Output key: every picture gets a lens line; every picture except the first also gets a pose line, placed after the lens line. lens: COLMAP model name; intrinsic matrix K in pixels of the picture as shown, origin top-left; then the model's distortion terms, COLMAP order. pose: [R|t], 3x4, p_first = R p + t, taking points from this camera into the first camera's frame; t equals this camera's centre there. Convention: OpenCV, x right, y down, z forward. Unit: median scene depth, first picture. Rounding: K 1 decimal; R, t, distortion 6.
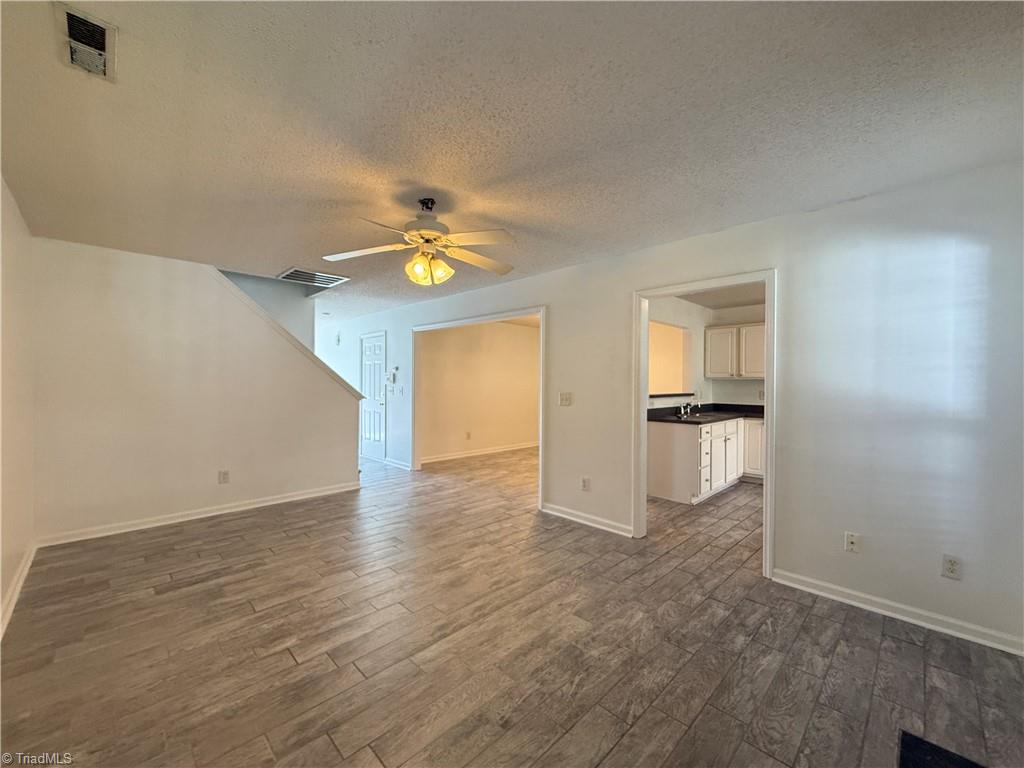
lens RADIAL K [[409.9, 0, 511.3], [0, 409.9, 383.5], [0, 0, 1]] dist [-0.001698, -0.000058]
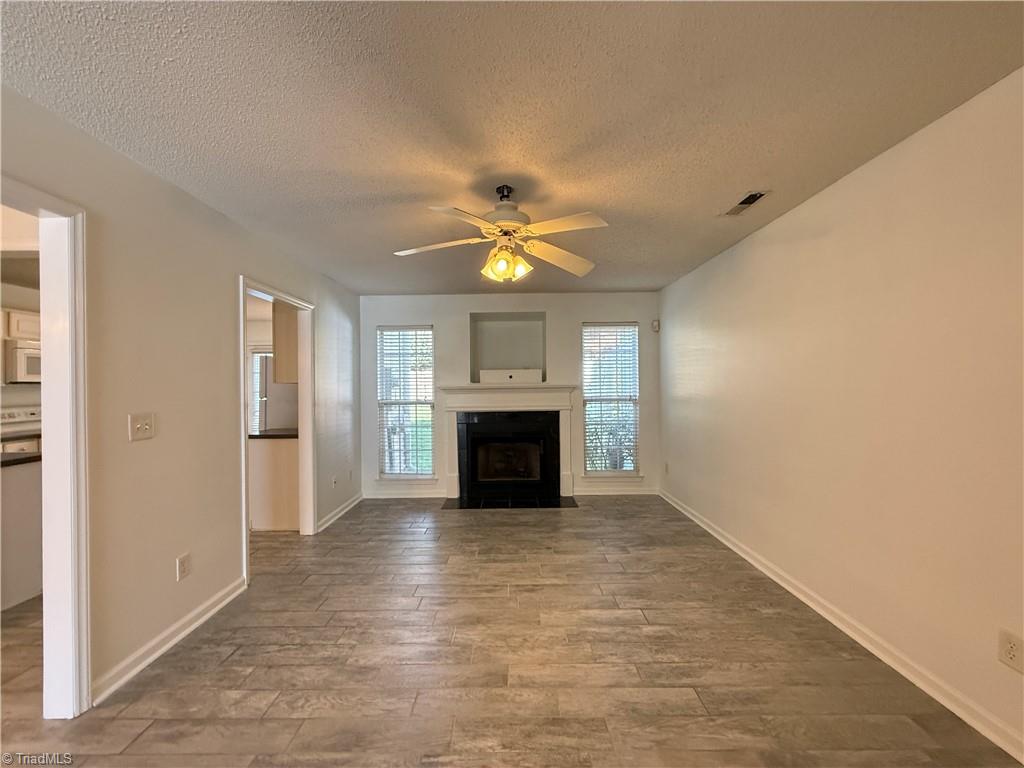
lens RADIAL K [[409.9, 0, 510.7], [0, 409.9, 383.3], [0, 0, 1]] dist [-0.001698, -0.000058]
pose [[-0.713462, 0.003124, 0.700686, -0.935977], [0.008185, 0.999959, 0.003876, -0.023353], [-0.700646, 0.008500, -0.713459, 1.816014]]
